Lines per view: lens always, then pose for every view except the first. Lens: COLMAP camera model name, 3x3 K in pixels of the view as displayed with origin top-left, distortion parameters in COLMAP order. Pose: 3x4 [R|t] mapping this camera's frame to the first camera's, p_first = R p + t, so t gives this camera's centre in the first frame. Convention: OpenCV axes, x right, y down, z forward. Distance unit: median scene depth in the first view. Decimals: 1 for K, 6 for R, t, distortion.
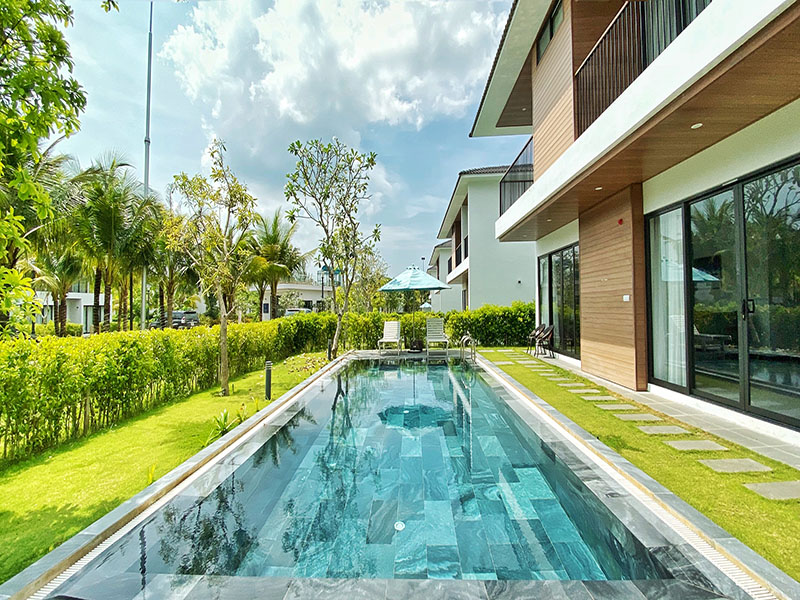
lens RADIAL K [[325.6, 0, 405.0], [0, 325.6, 296.2], [0, 0, 1]] dist [-0.001801, -0.002085]
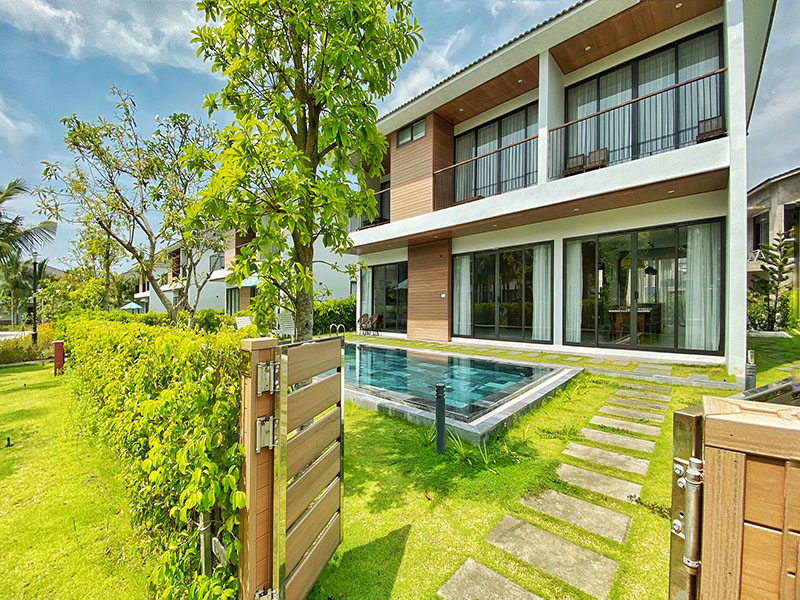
lens RADIAL K [[325.6, 0, 398.0], [0, 325.6, 305.0], [0, 0, 1]] dist [-0.001801, -0.002085]
pose [[0.663004, -0.007197, 0.748582, -0.741696], [-0.015372, 0.999612, 0.023225, 0.012488], [-0.748458, -0.026905, 0.662636, -0.085715]]
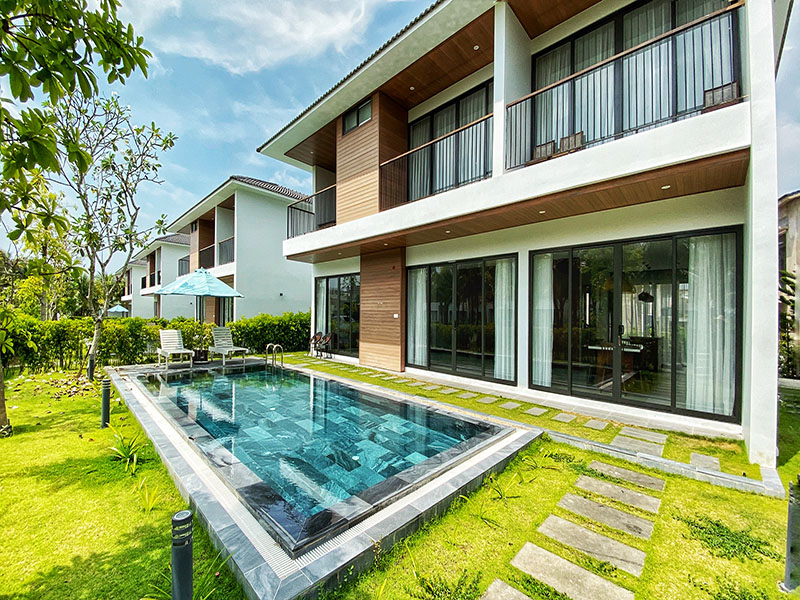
lens RADIAL K [[325.6, 0, 408.3], [0, 325.6, 302.5], [0, 0, 1]] dist [-0.001801, -0.002085]
pose [[0.654675, 0.060618, 0.753476, -0.392631], [-0.059451, 0.997821, -0.028620, -0.015888], [-0.753569, -0.026059, 0.656852, -0.091001]]
